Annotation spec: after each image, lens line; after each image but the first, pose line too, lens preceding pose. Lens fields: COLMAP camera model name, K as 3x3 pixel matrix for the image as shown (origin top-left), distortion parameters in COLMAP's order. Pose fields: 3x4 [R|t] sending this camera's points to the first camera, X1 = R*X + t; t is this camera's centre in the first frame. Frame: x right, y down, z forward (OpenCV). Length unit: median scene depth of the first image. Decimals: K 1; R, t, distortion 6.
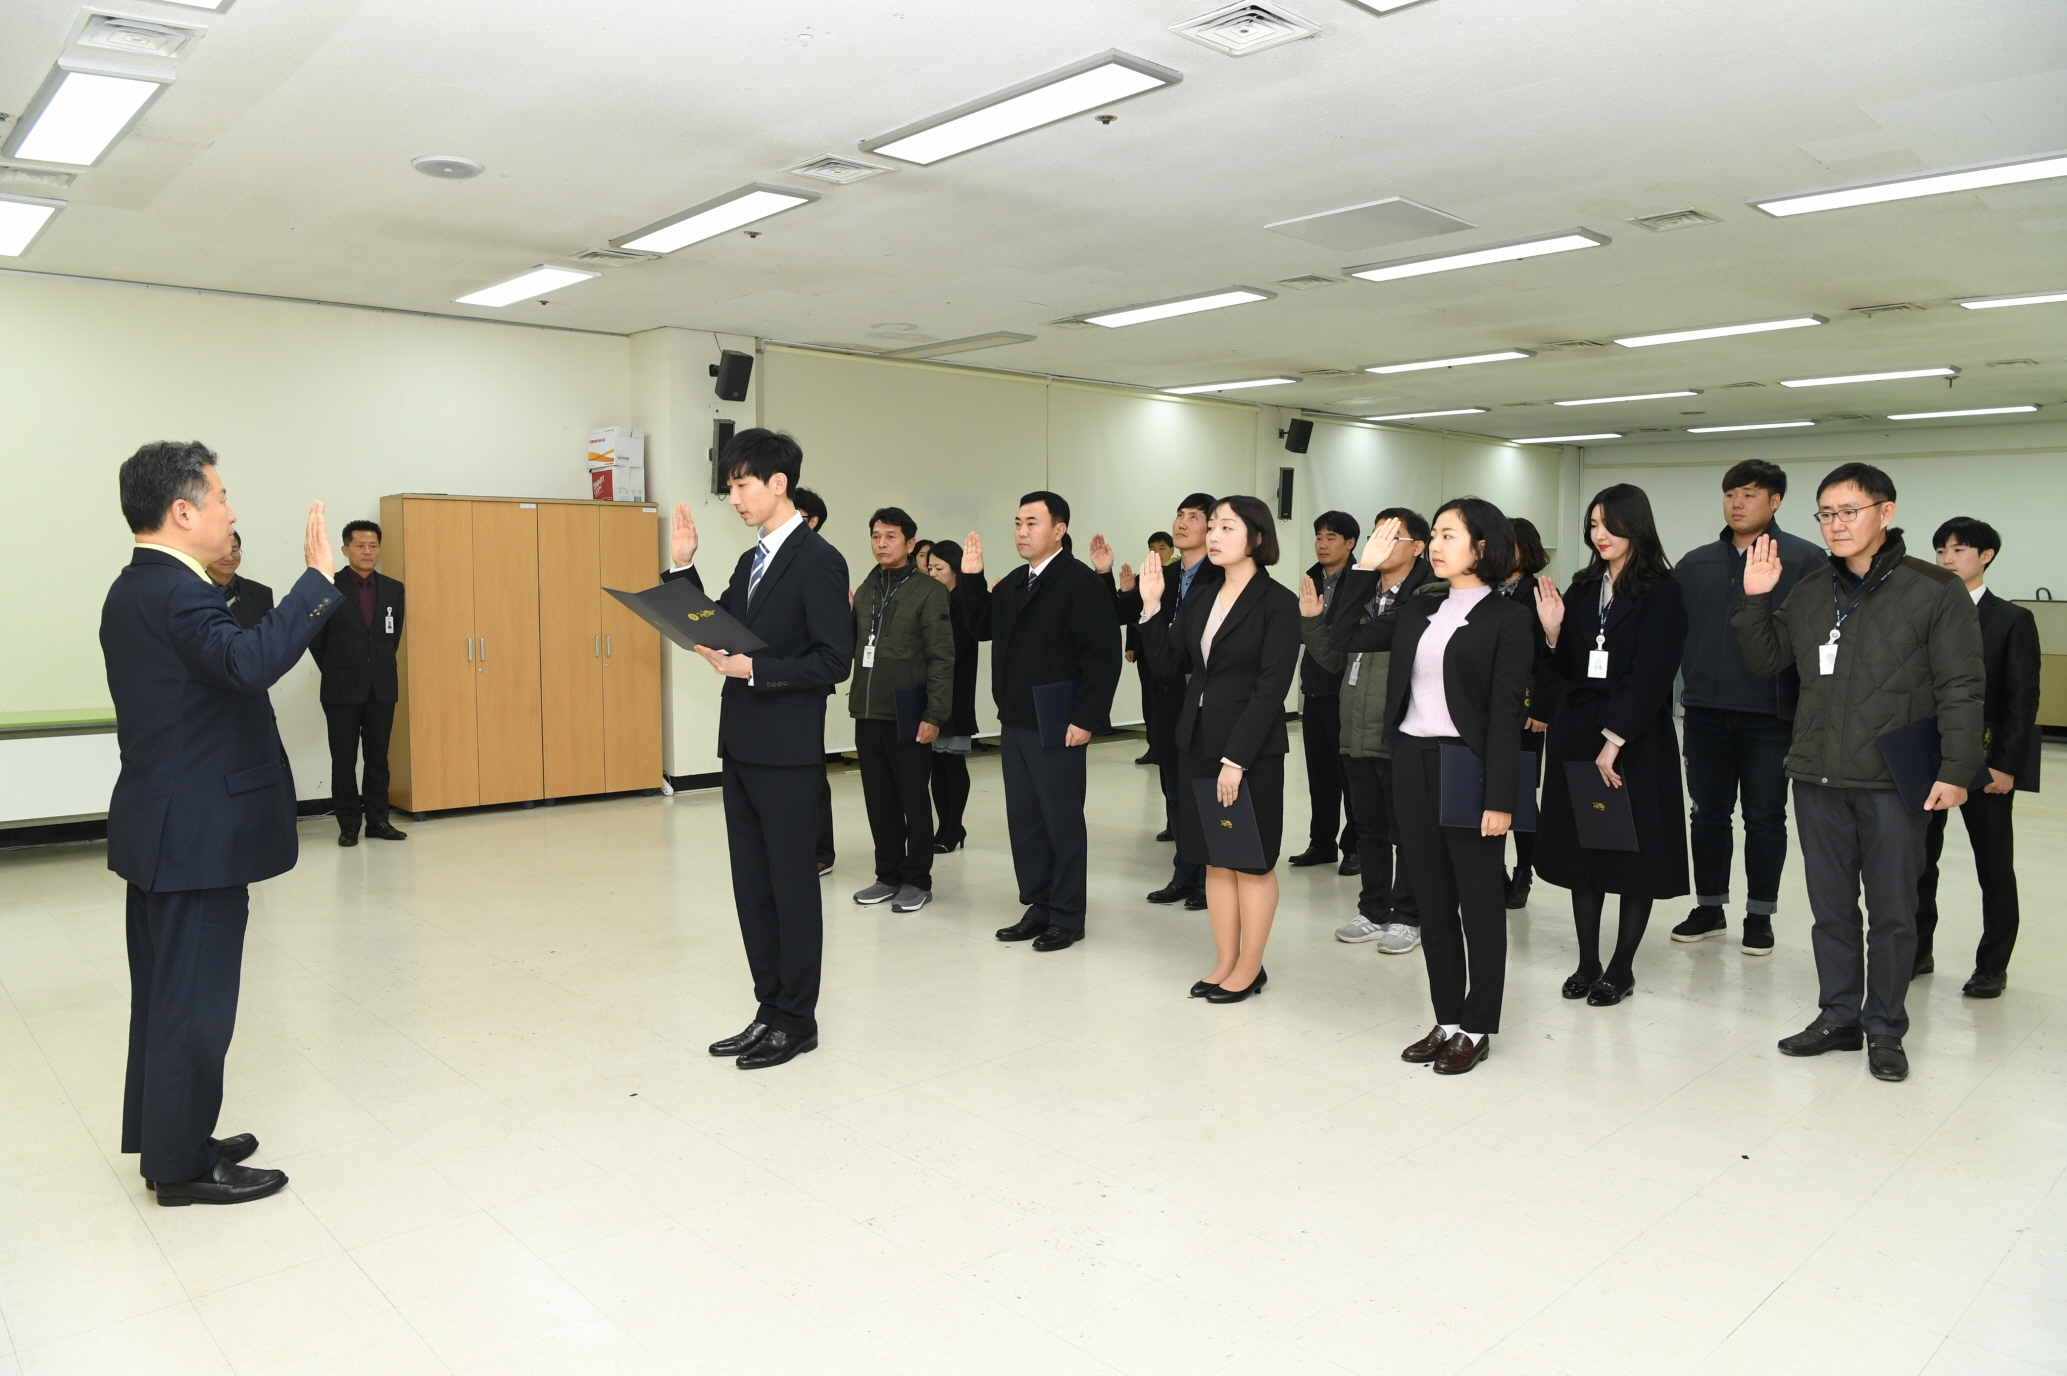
lens RADIAL K [[1412.0, 0, 1037.8], [0, 1412.0, 694.4], [0, 0, 1]] dist [-0.063339, 0.003990]
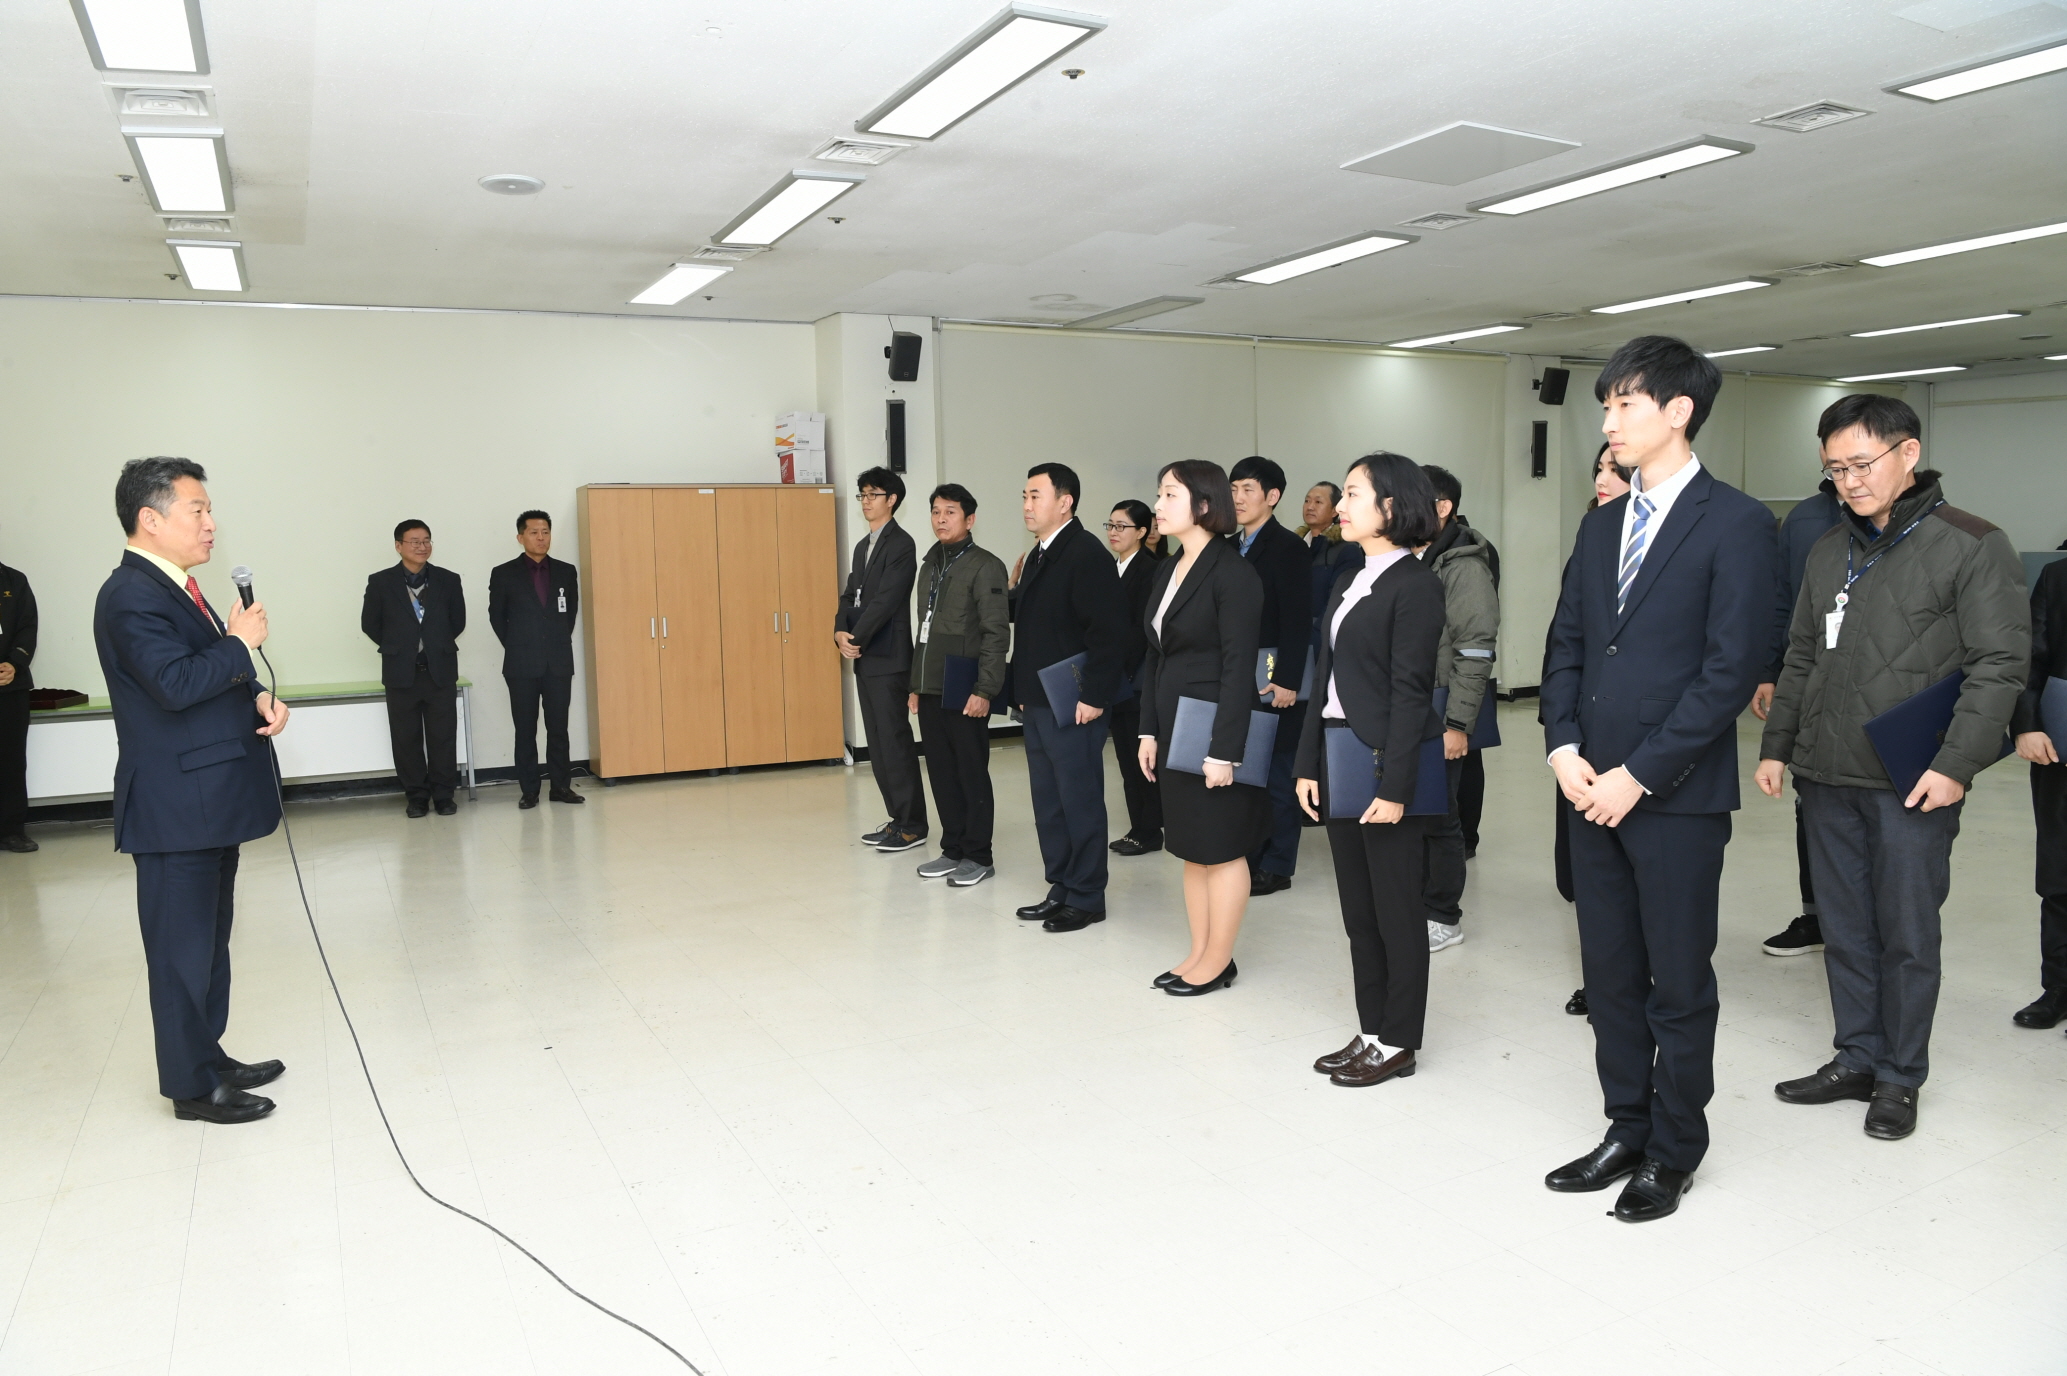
lens RADIAL K [[1412.0, 0, 1037.8], [0, 1412.0, 694.4], [0, 0, 1]] dist [-0.063339, 0.003990]
pose [[0.966103, 0.002228, -0.258149, 0.214941], [0.003471, 0.999760, 0.021618, -0.004052], [0.258135, -0.021781, 0.965863, 0.045110]]
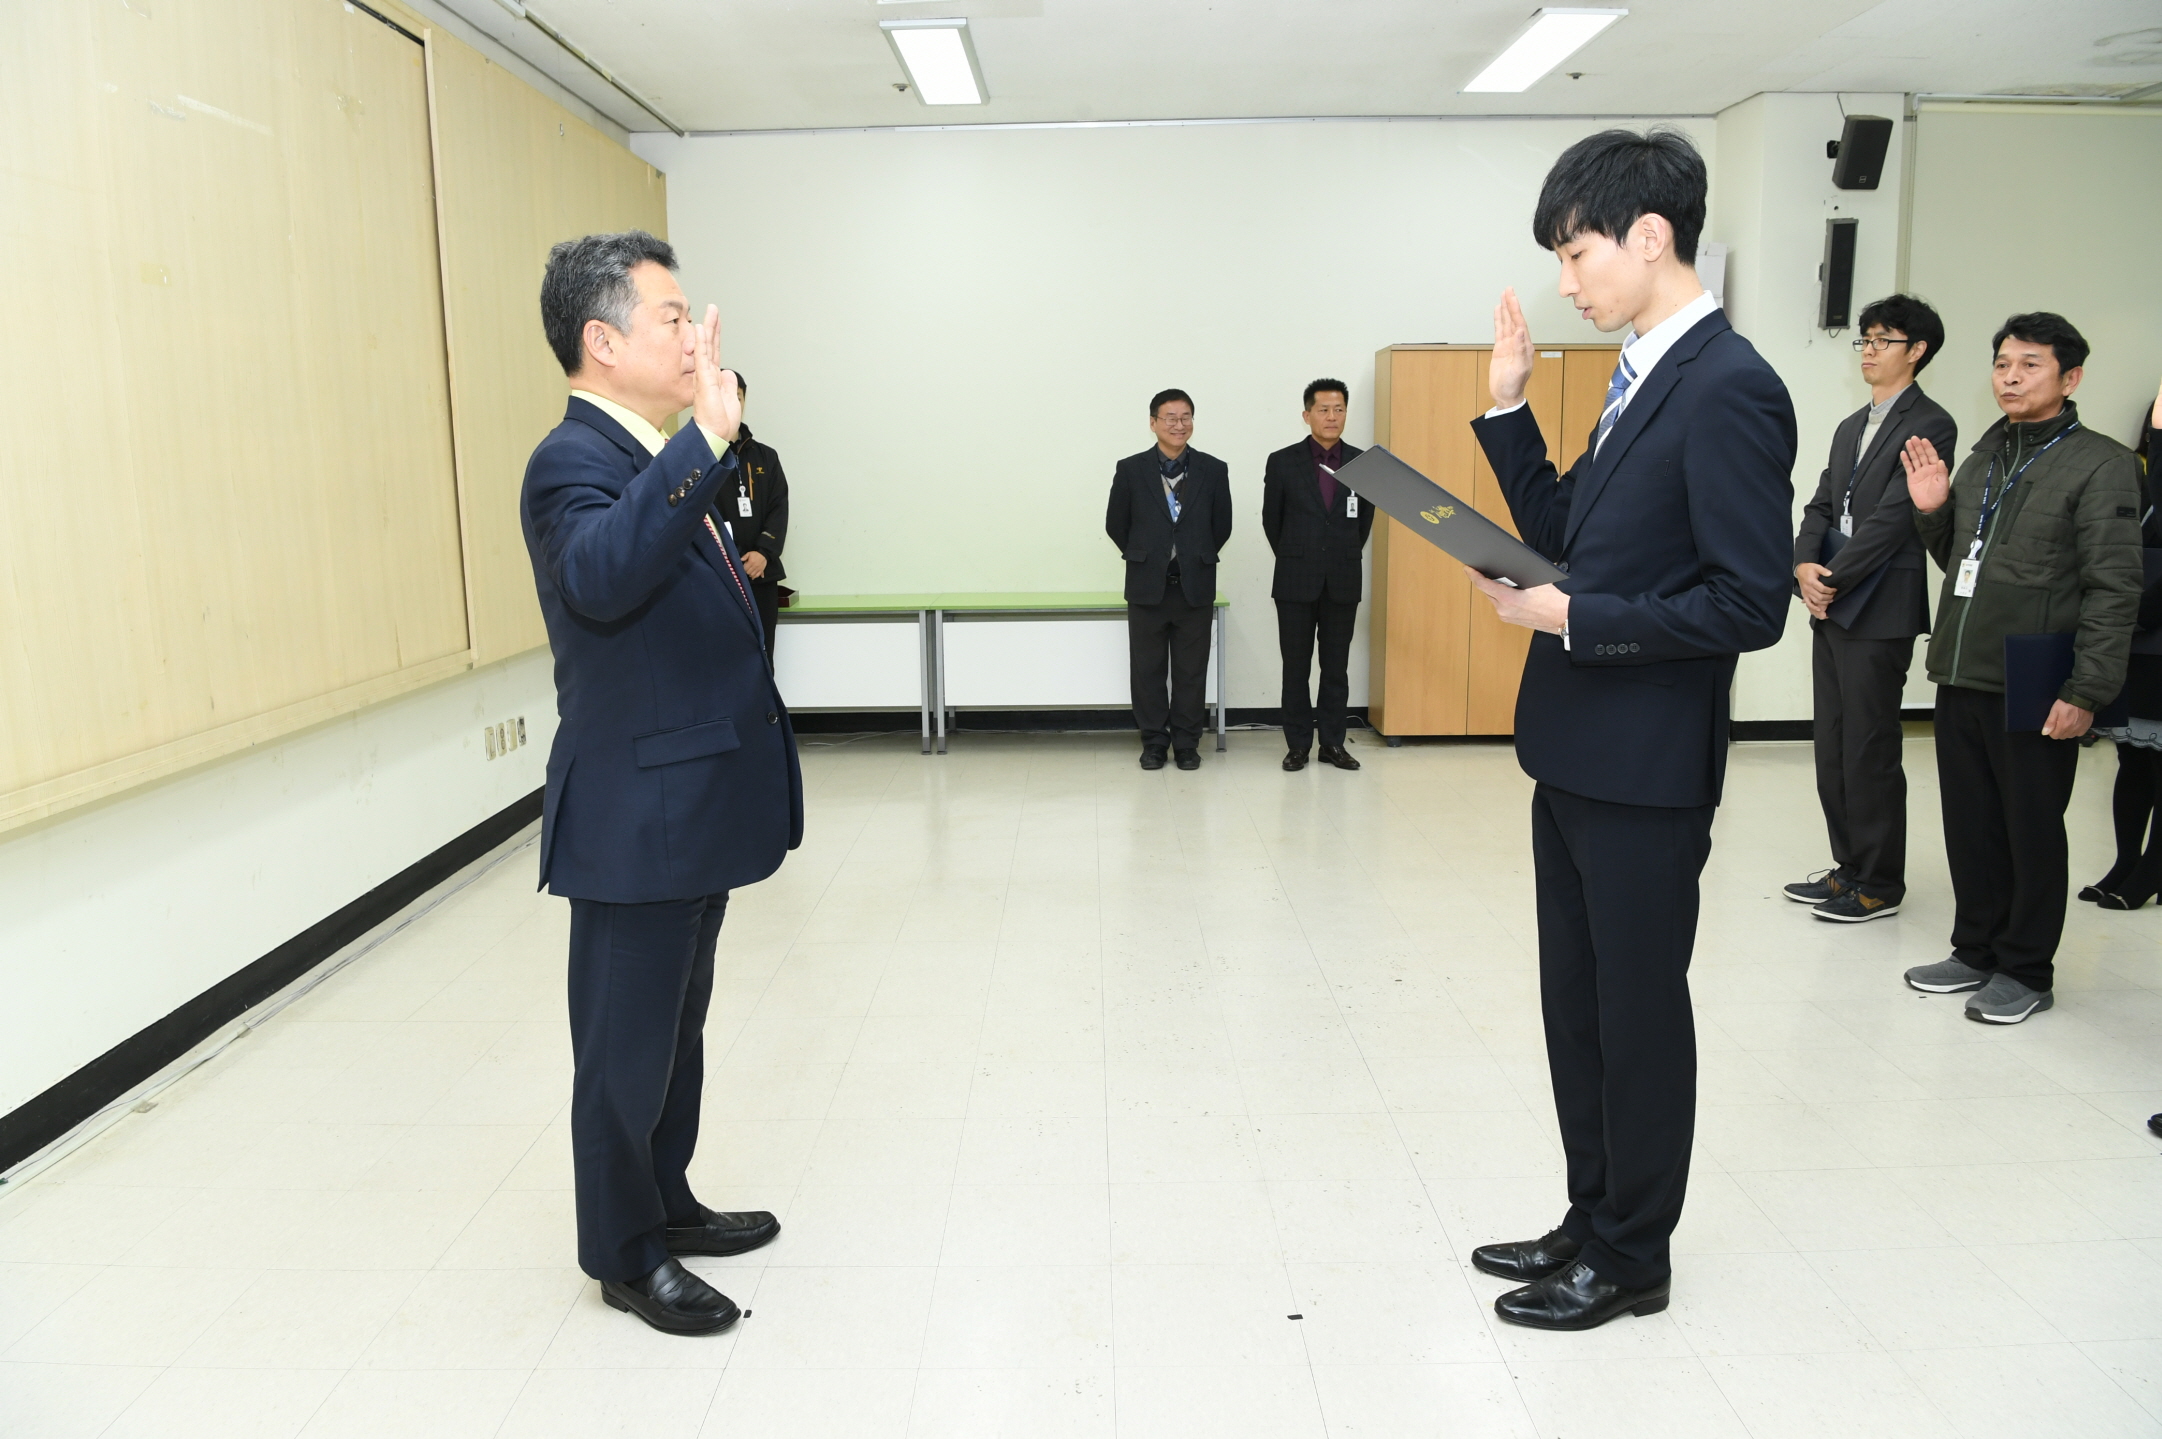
lens RADIAL K [[1499.1, 0, 1091.1], [0, 1499.1, 697.6], [0, 0, 1]] dist [-0.045773, 0.001710]
pose [[0.732878, 0.097298, -0.673367, 0.028467], [-0.044560, 0.994461, 0.095195, -0.019218], [0.678900, -0.039761, 0.733154, 0.305699]]
